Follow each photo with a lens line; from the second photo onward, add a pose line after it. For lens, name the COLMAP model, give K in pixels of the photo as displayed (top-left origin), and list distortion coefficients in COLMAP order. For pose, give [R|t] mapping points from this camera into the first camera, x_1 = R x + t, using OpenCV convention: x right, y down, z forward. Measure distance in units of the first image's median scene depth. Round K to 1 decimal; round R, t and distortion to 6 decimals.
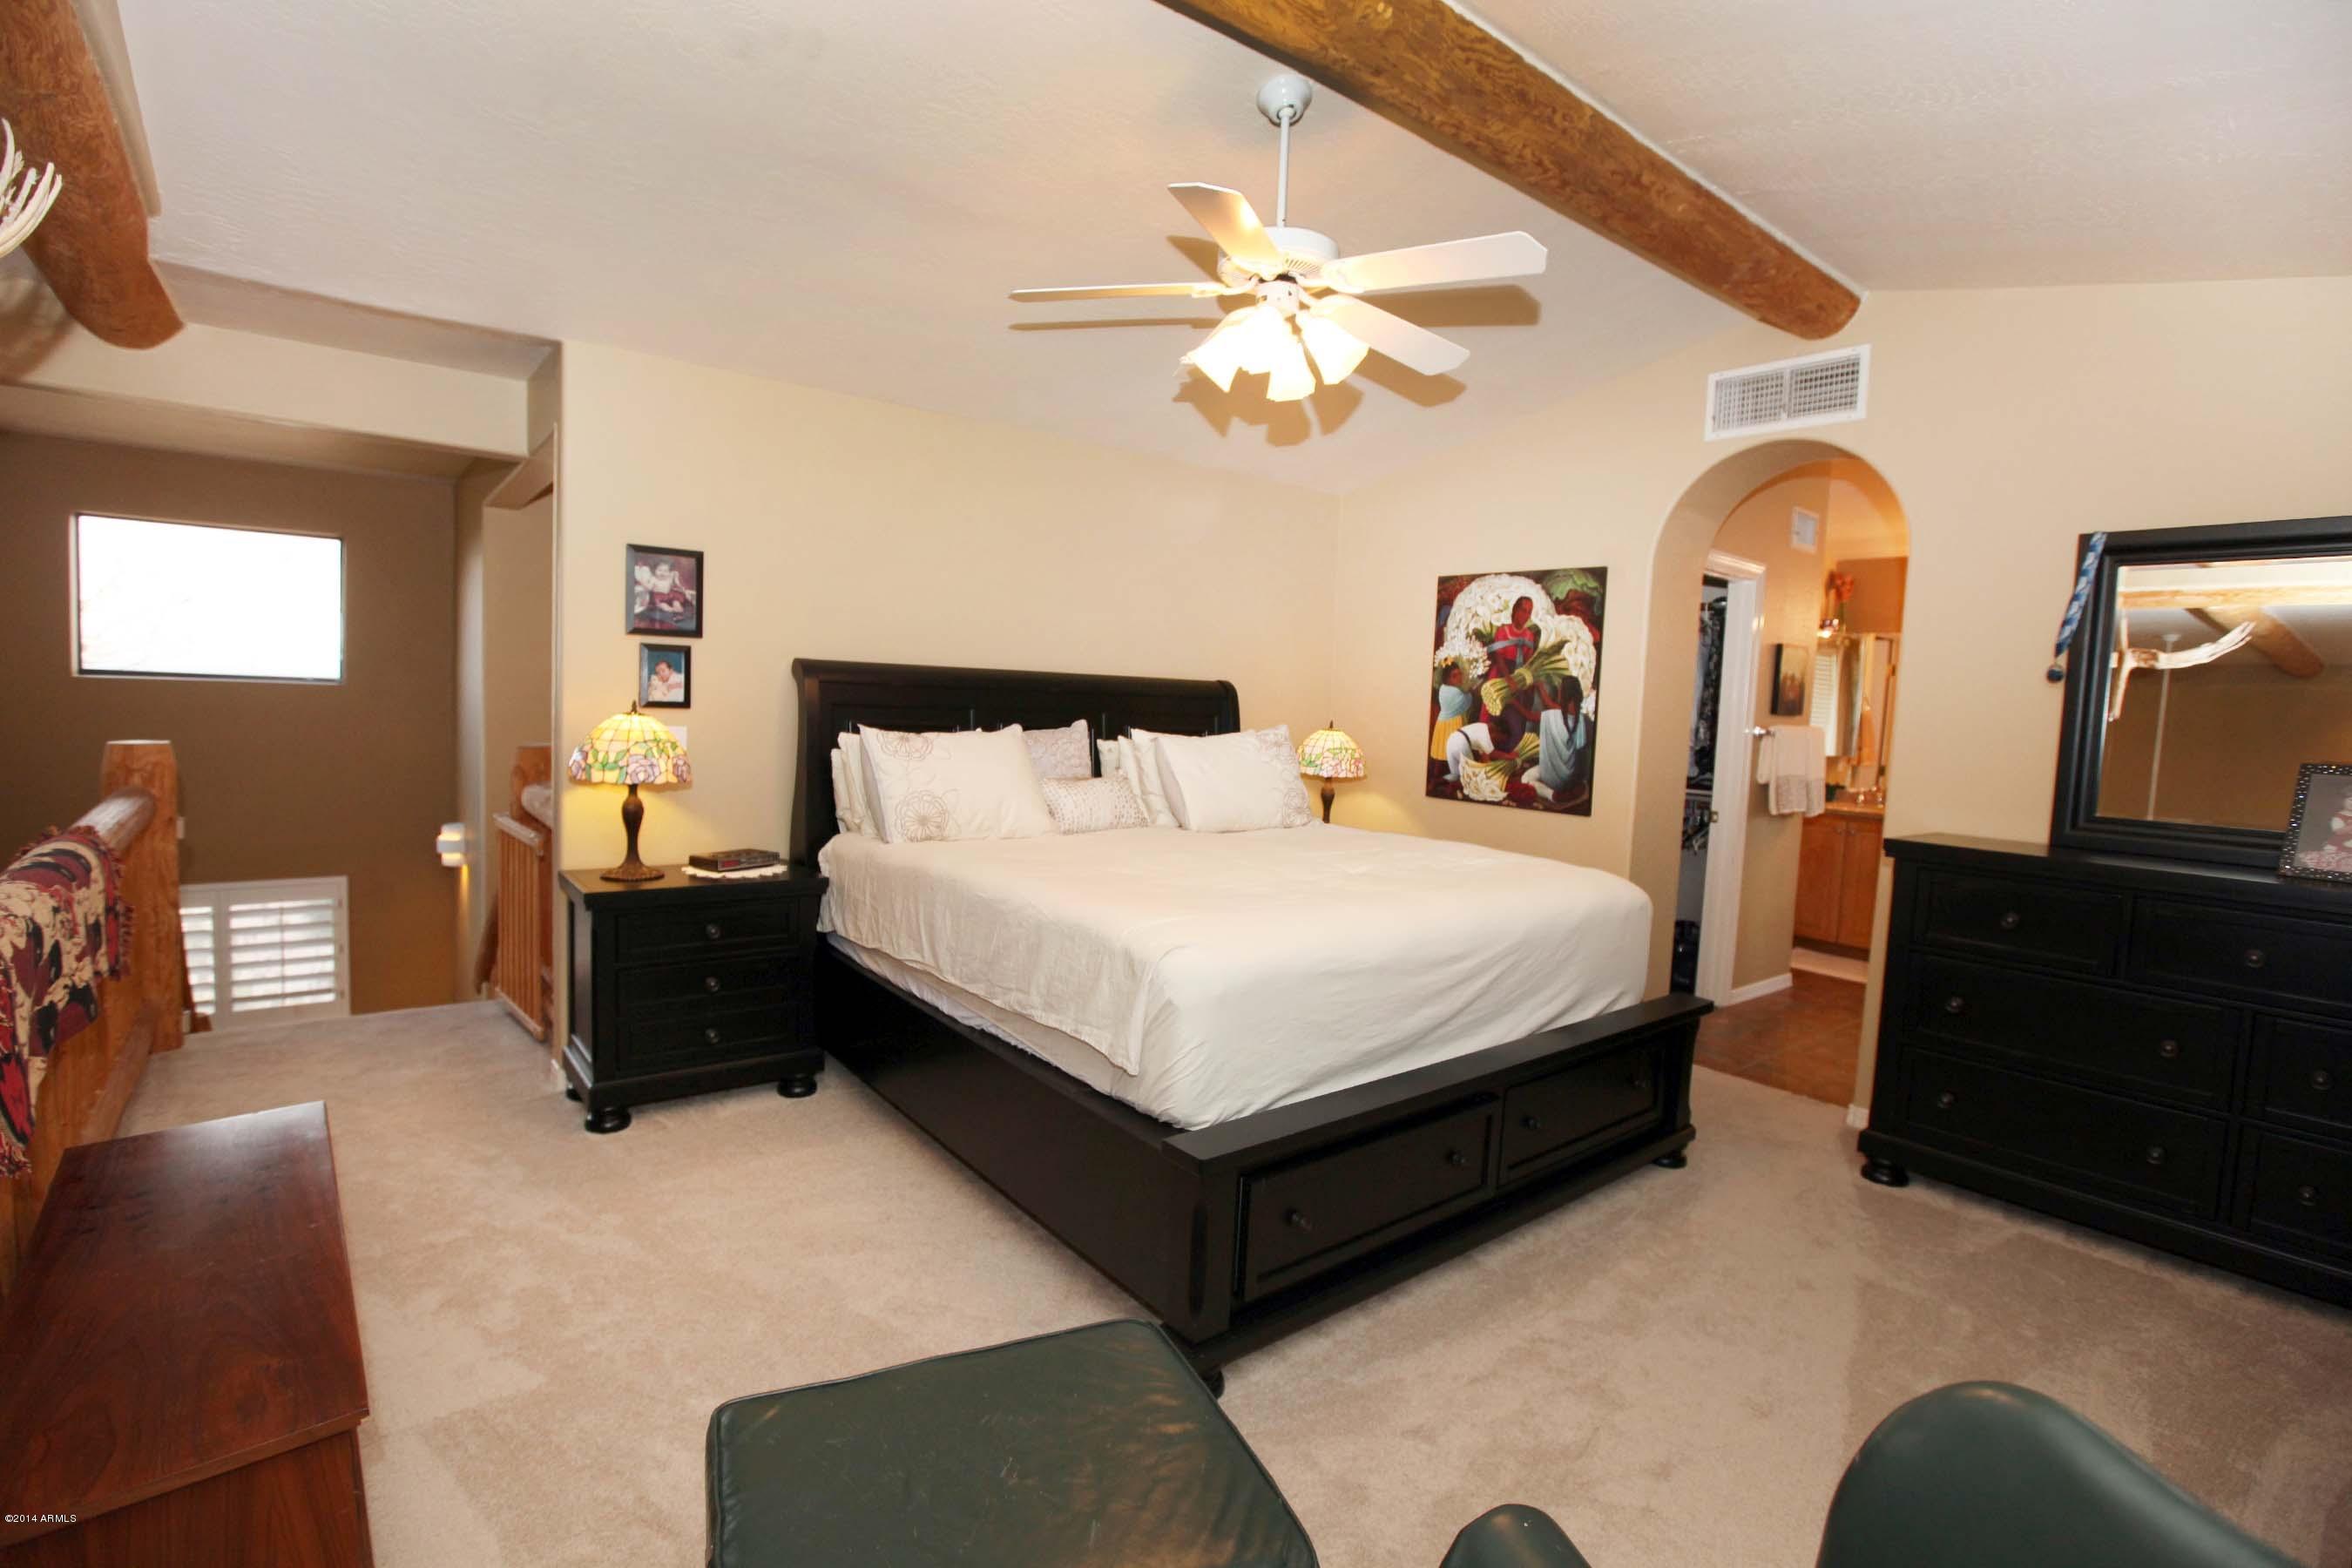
lens RADIAL K [[1130.0, 0, 1176.0], [0, 1130.0, 784.0], [0, 0, 1]] dist [-0.055820, 0.023827]
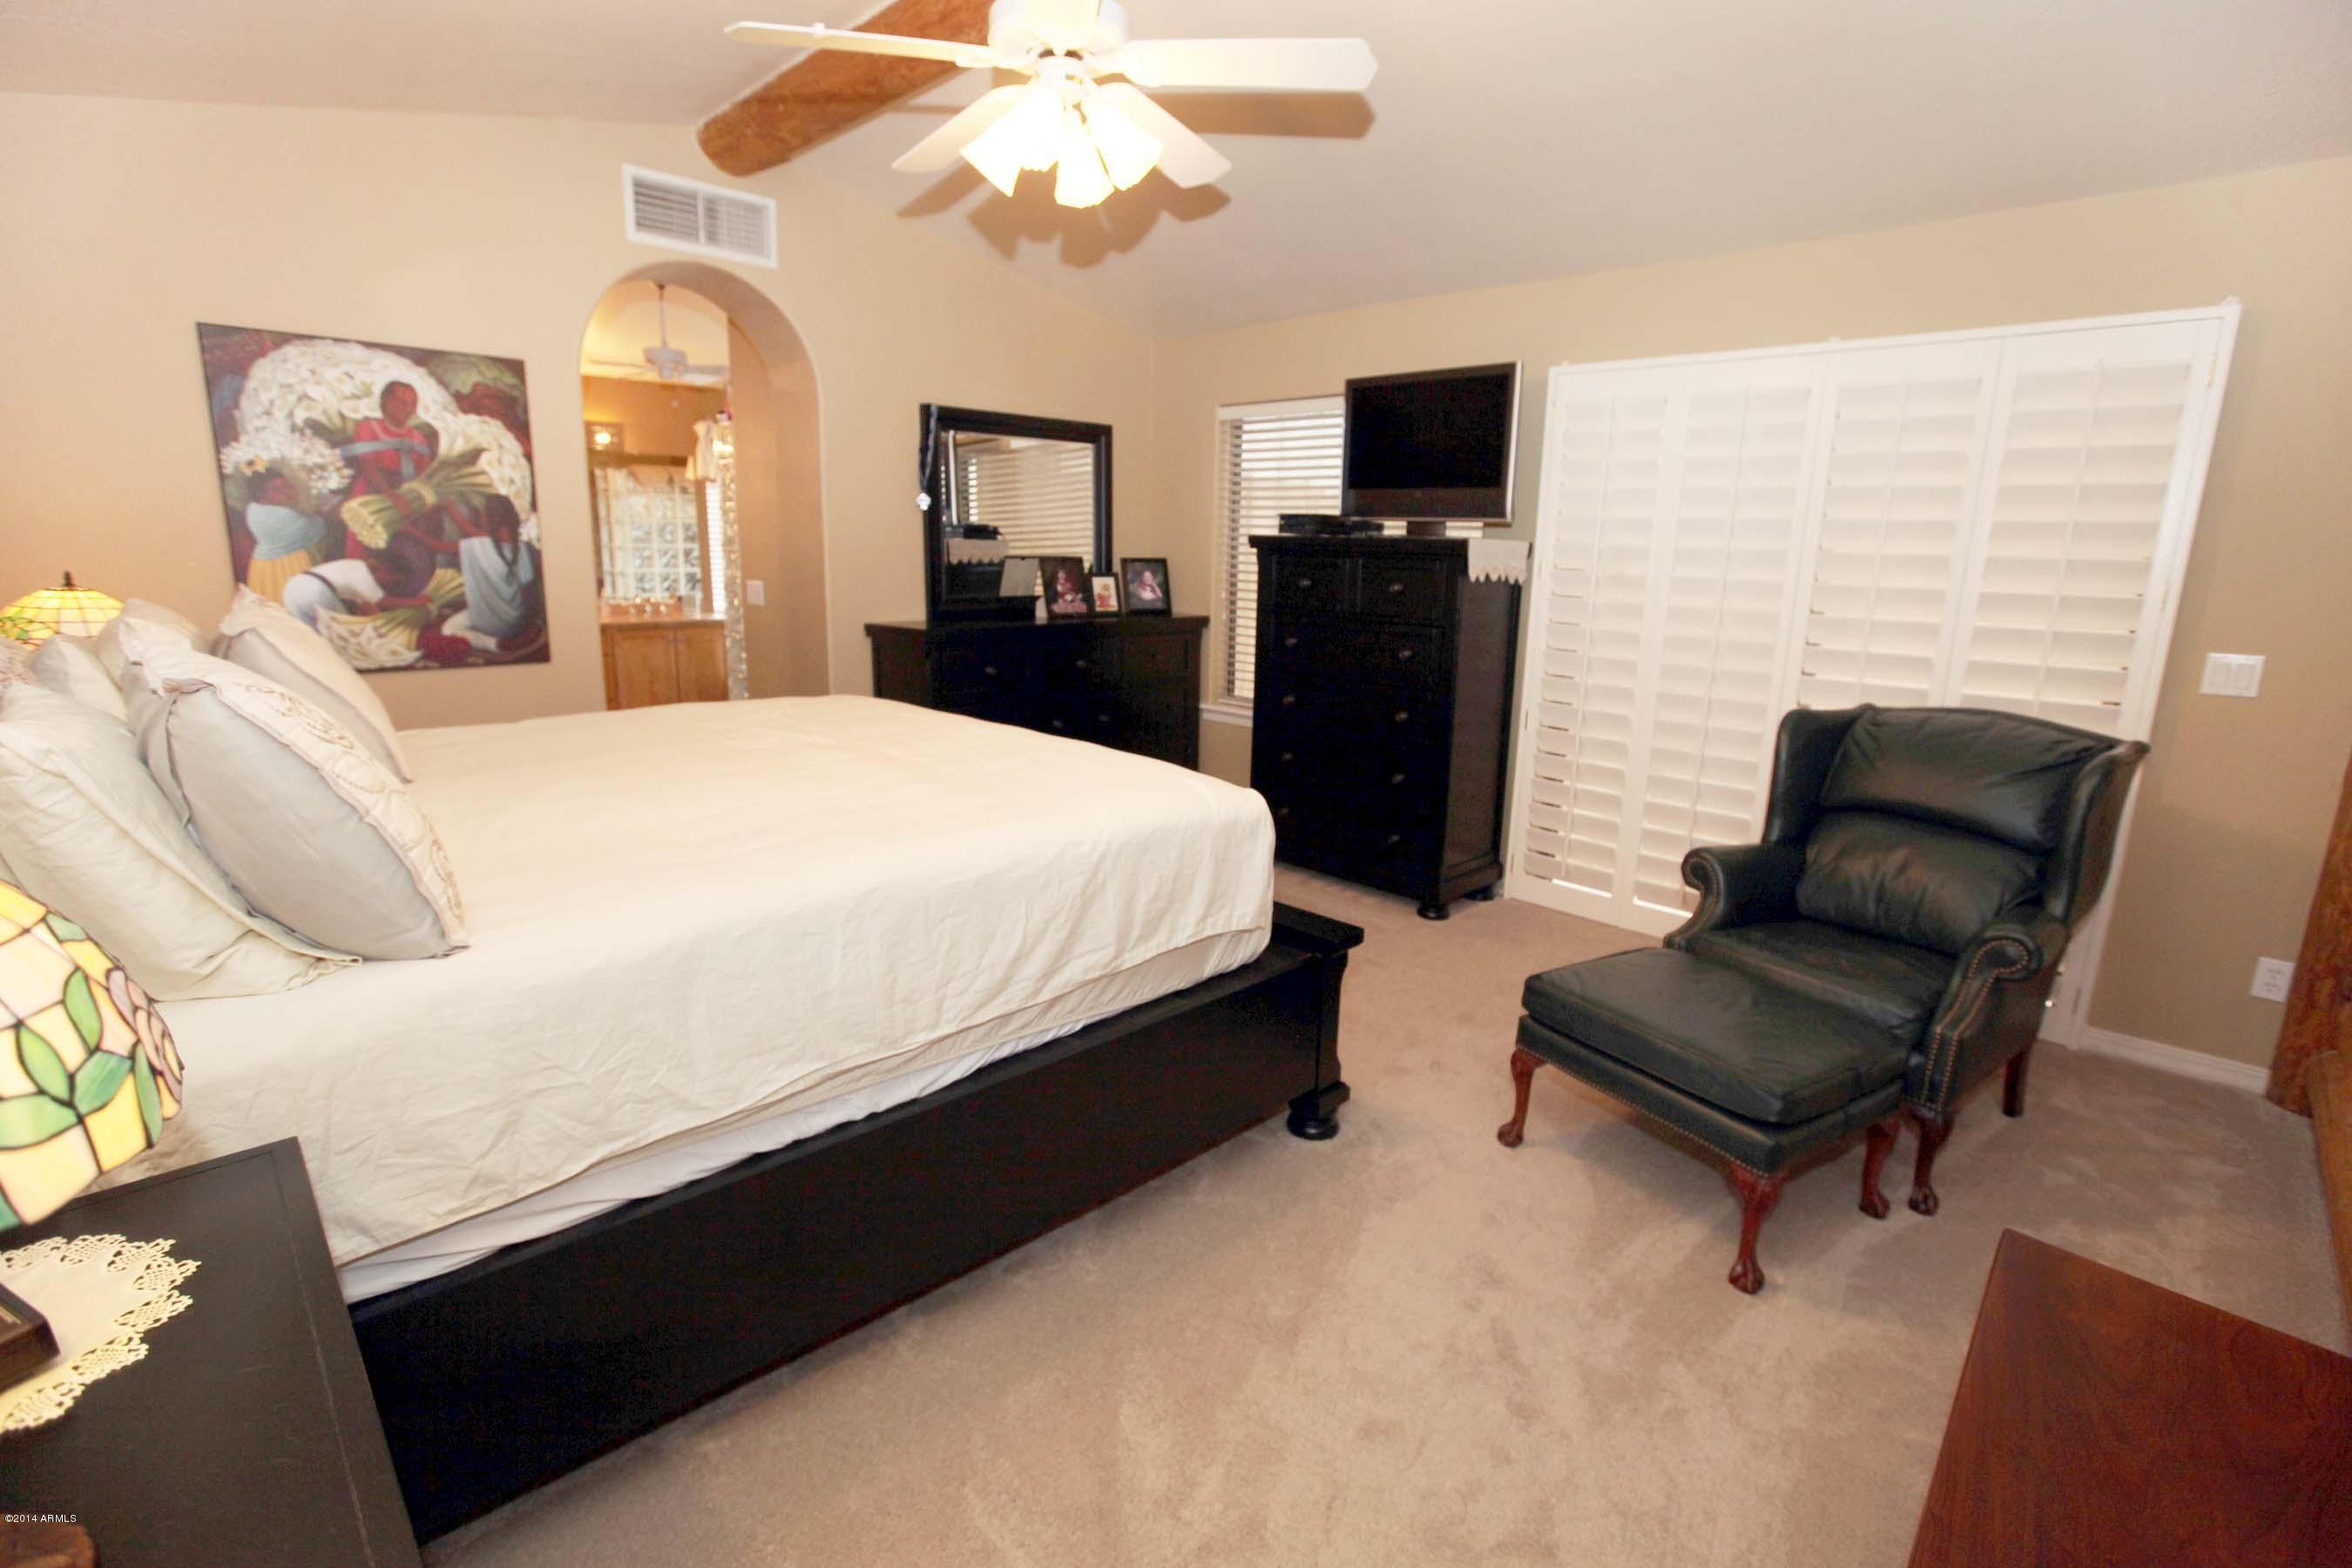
lens RADIAL K [[1067.6, 0, 1144.5], [0, 1067.6, 774.1], [0, 0, 1]] dist [-0.066817, 0.023131]
pose [[-0.095634, -0.248848, 0.963809, -0.450920], [0.050765, 0.965768, 0.254391, -0.066464], [-0.994121, 0.073257, -0.079727, 0.592182]]
